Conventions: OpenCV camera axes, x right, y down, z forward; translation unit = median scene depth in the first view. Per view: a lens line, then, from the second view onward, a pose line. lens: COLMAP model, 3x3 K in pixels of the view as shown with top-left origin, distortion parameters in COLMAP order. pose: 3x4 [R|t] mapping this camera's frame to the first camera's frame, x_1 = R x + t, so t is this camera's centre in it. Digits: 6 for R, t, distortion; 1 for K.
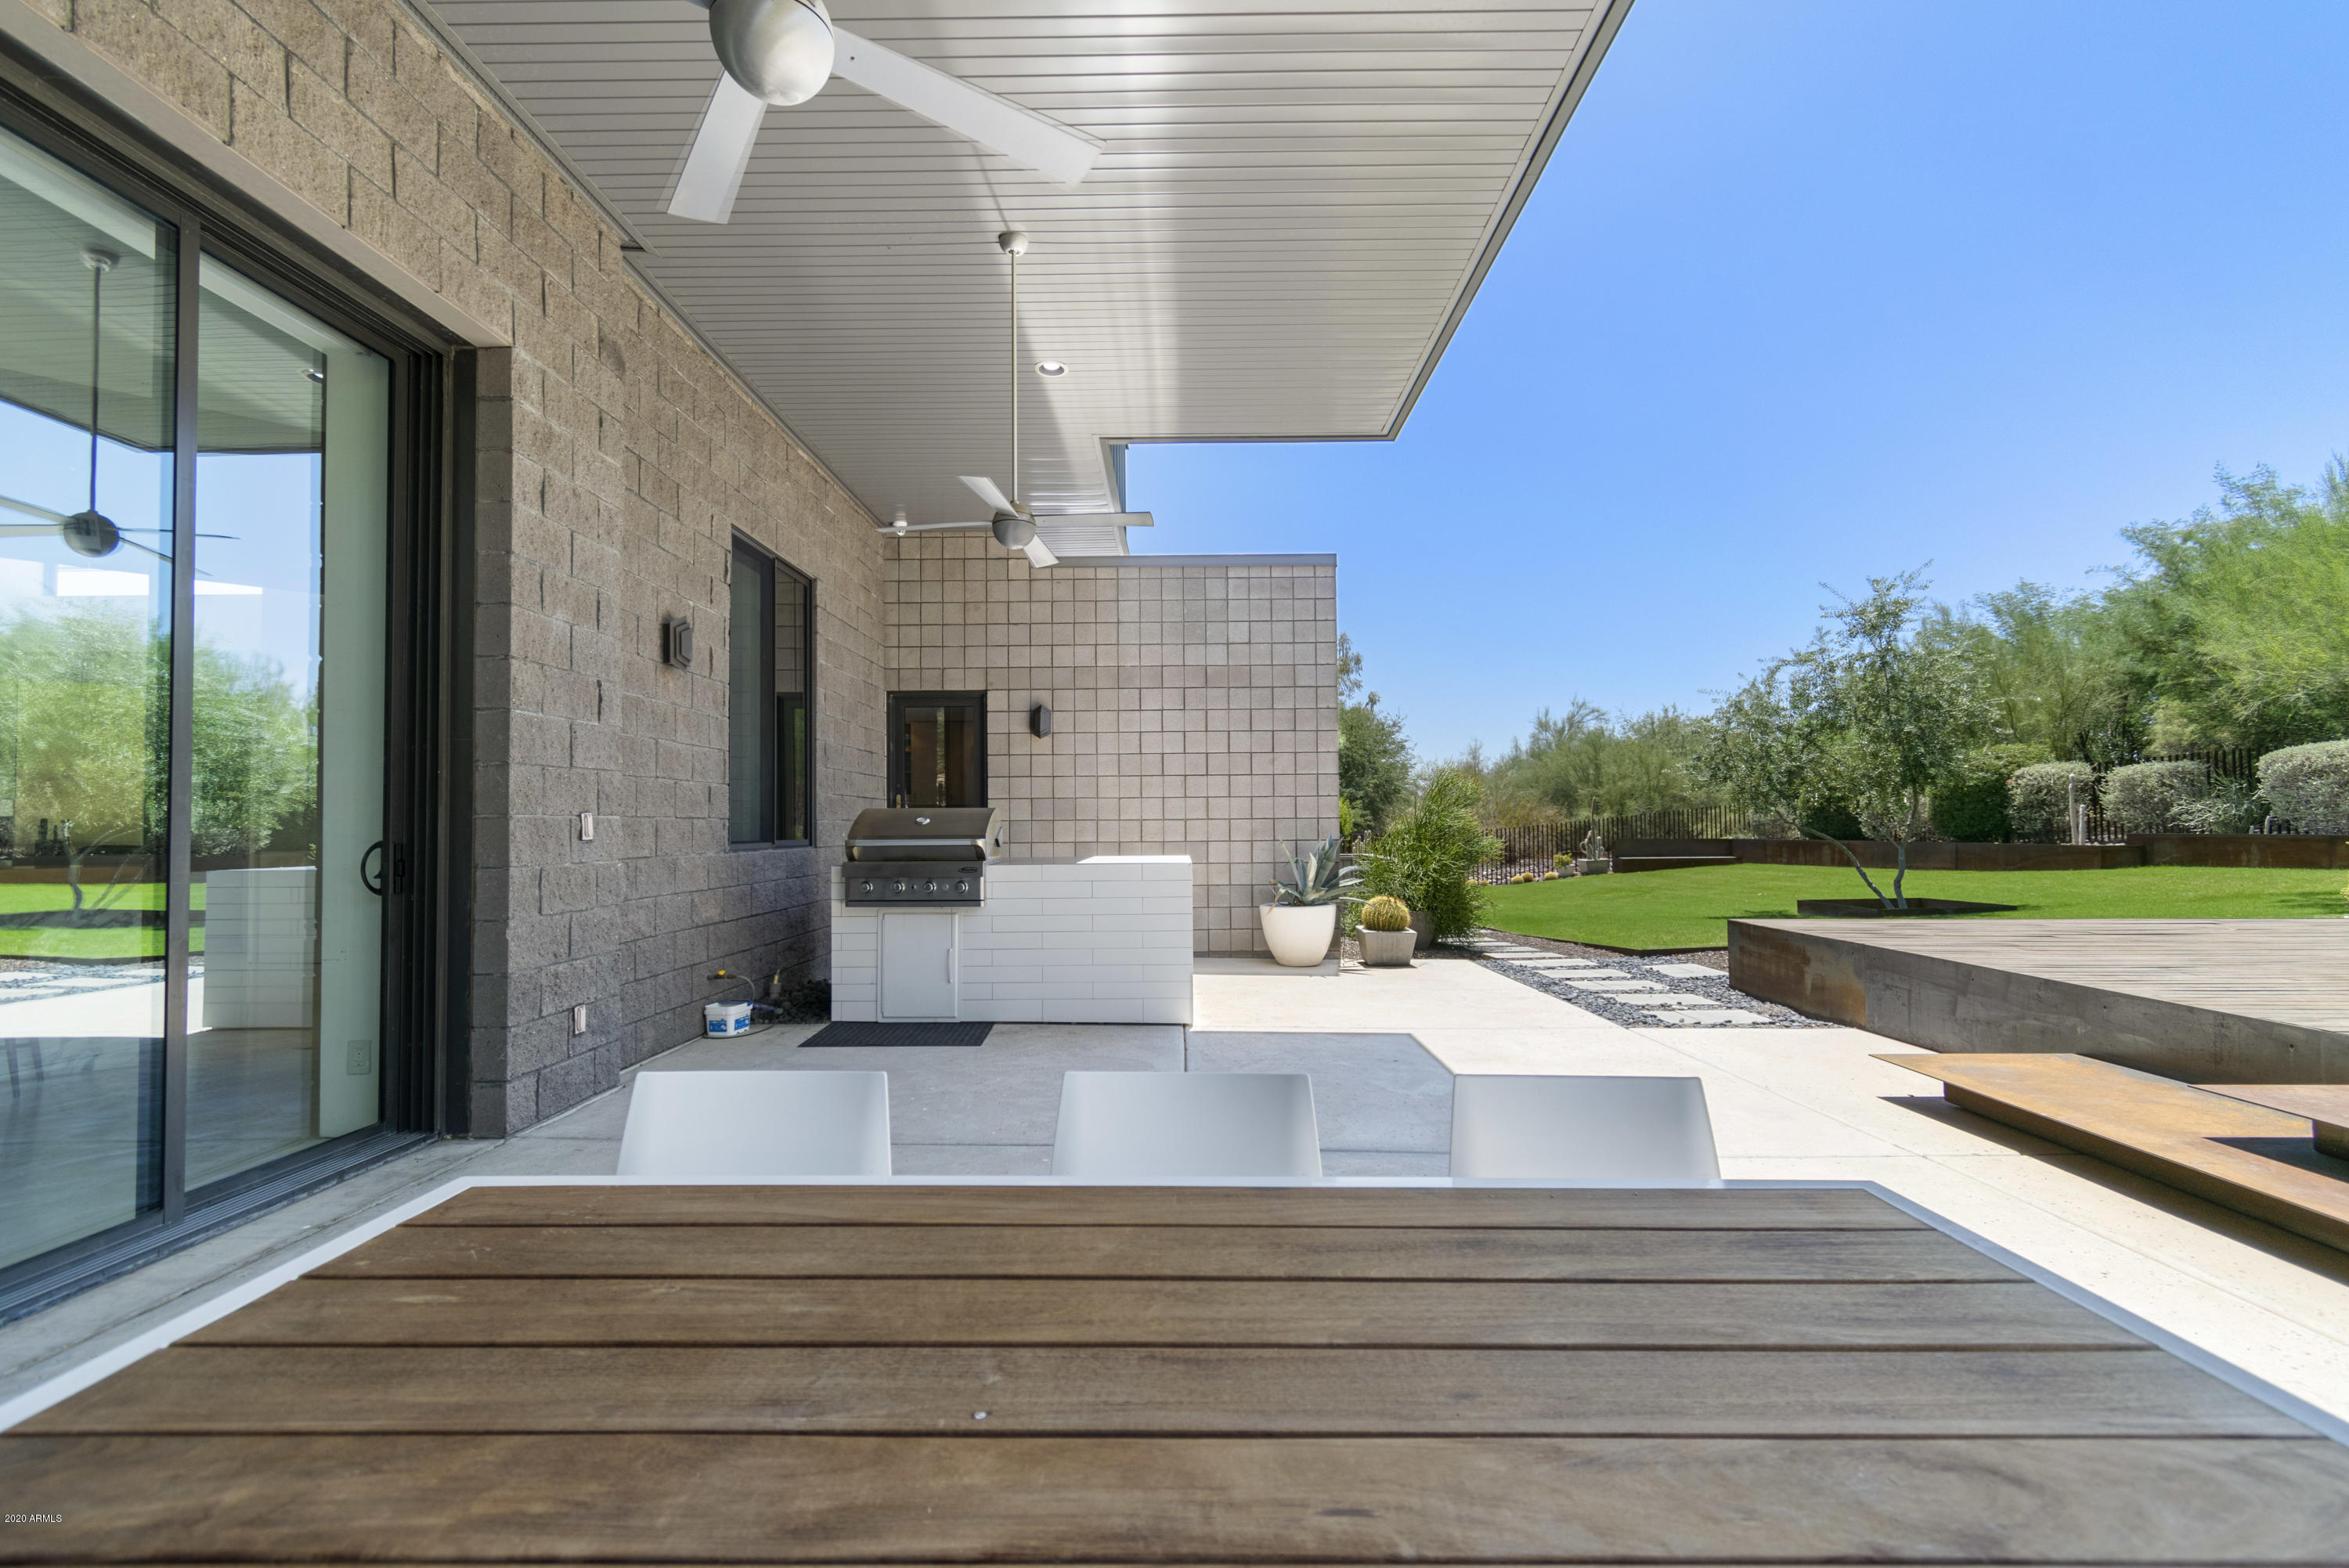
lens RADIAL K [[1101.2, 0, 1181.1], [0, 1101.2, 782.2], [0, 0, 1]] dist [0.003803, 0.000174]
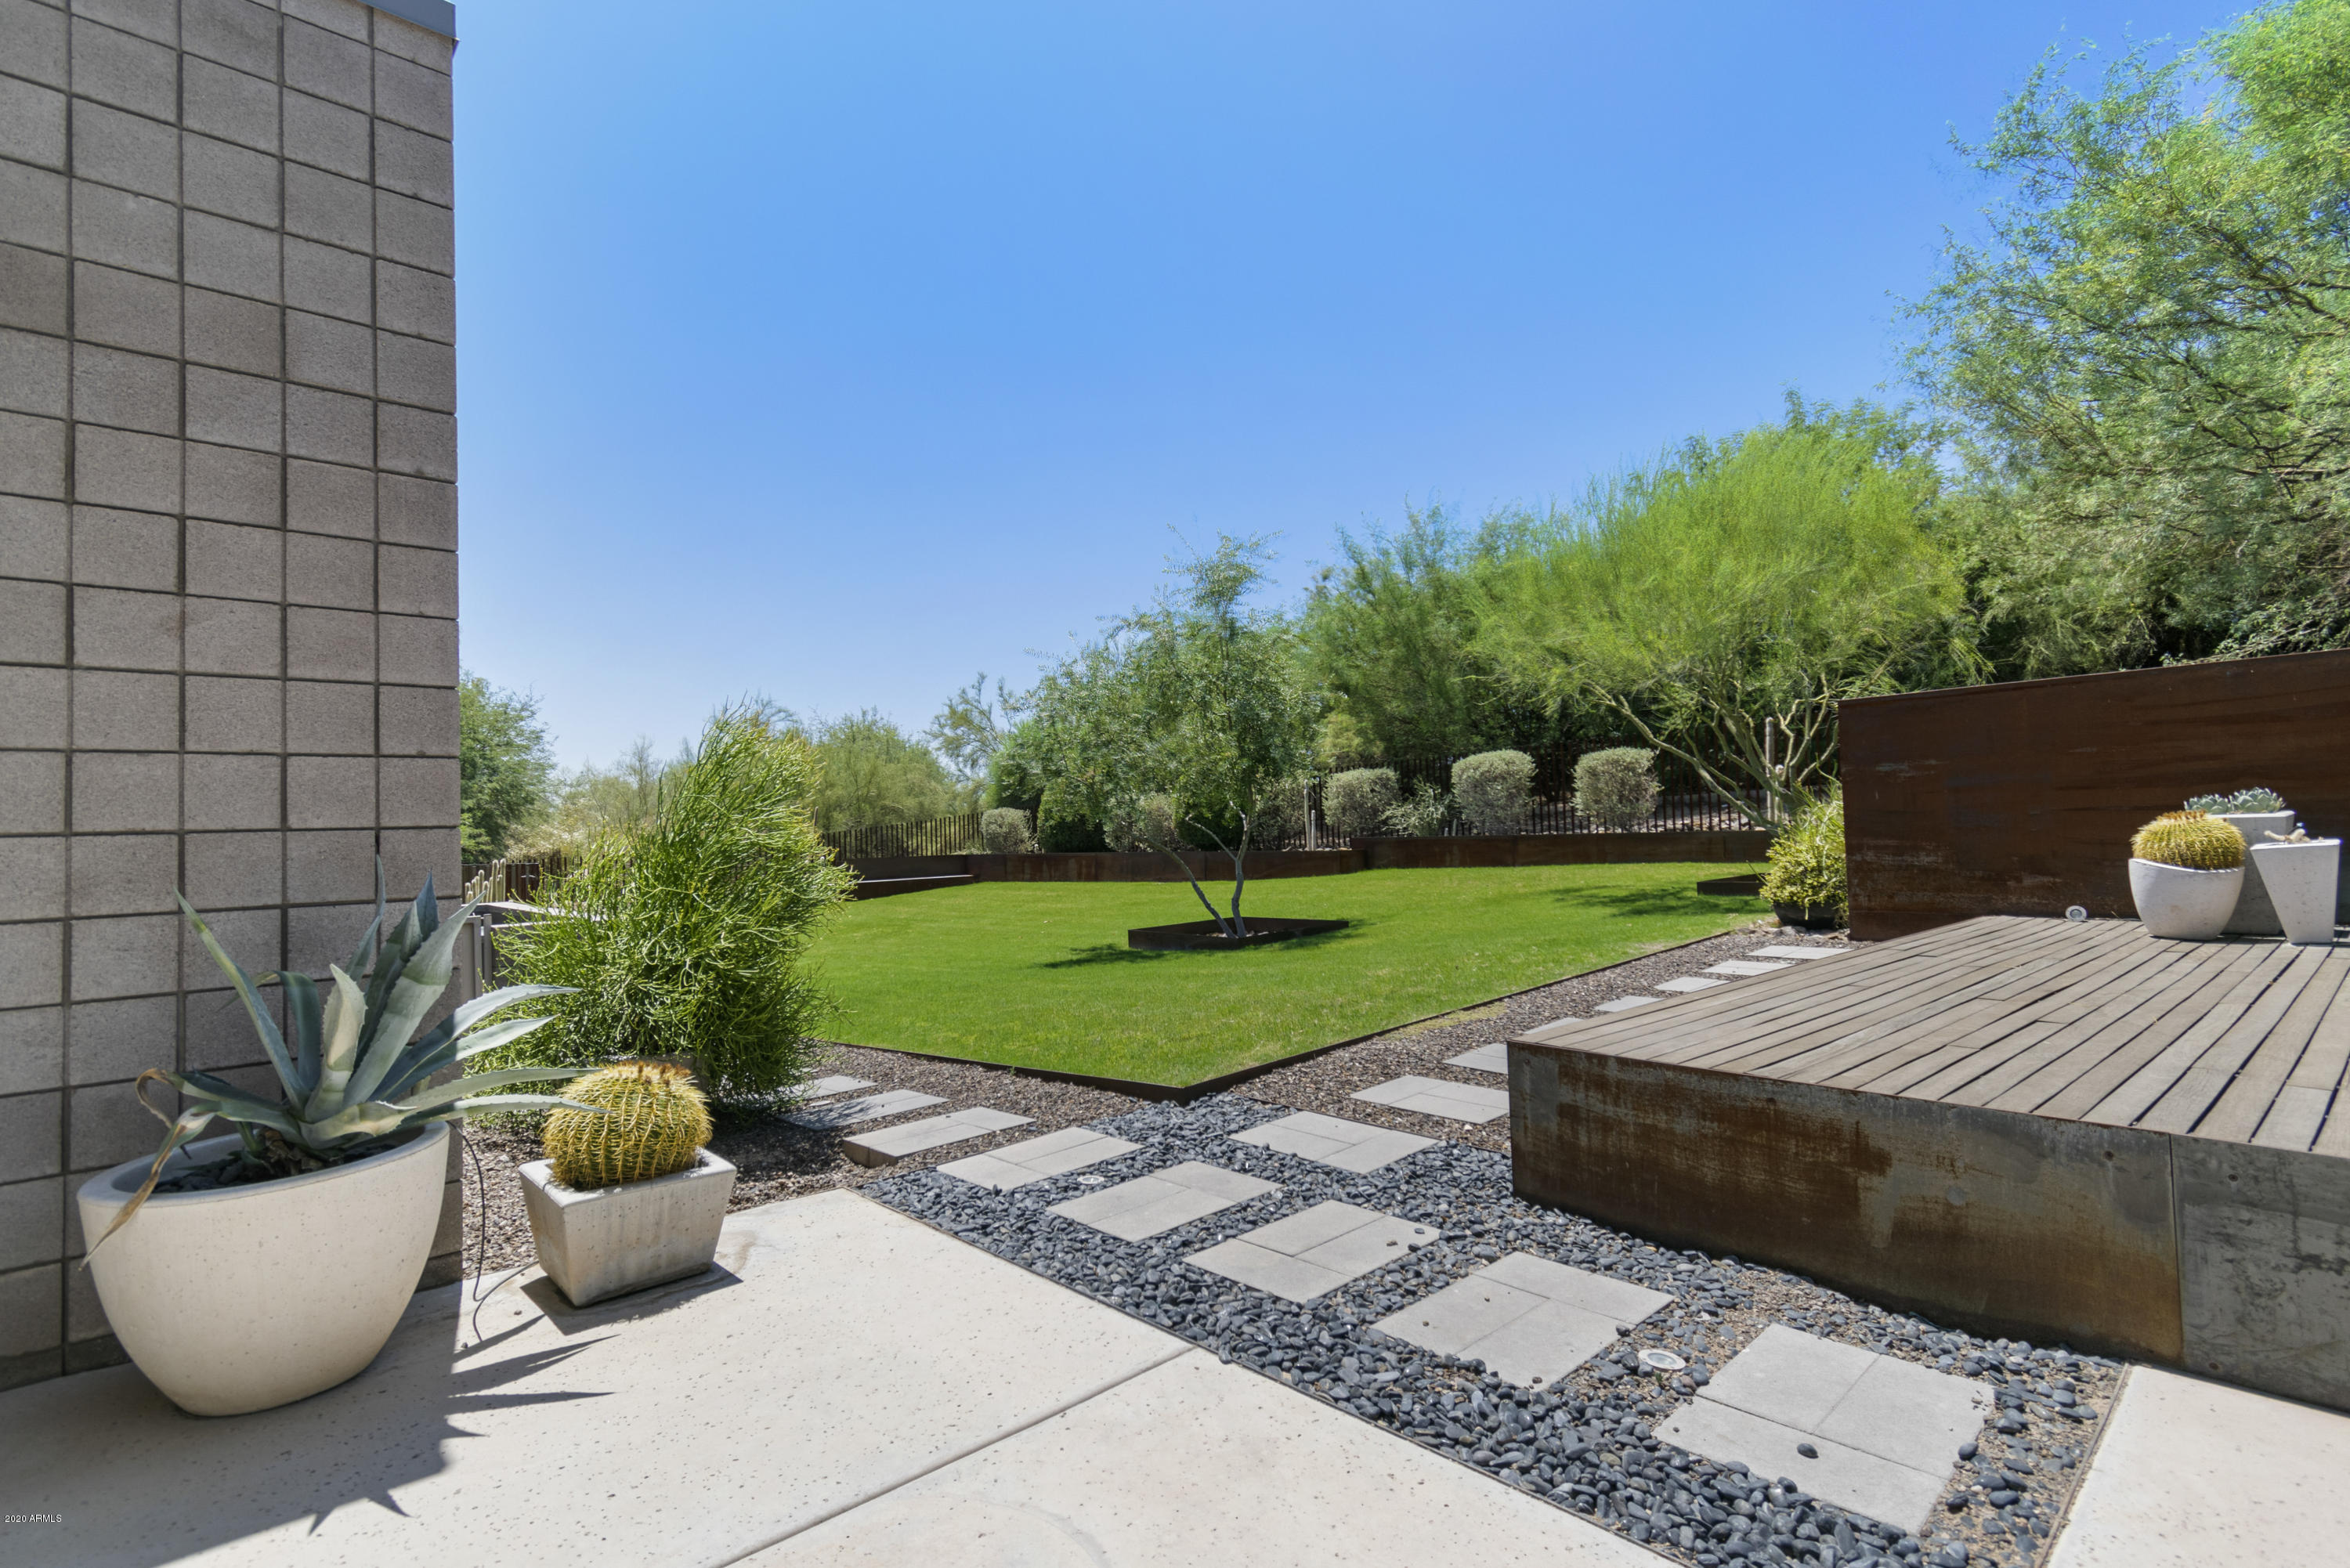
lens RADIAL K [[1101.7, 0, 1174.8], [0, 1101.7, 788.3], [0, 0, 1]] dist [0.003803, 0.000174]
pose [[0.739268, 0.010791, 0.673325, 0.052094], [-0.003307, 0.999918, -0.012394, 0.015505], [-0.673403, 0.006936, 0.739243, 0.398674]]
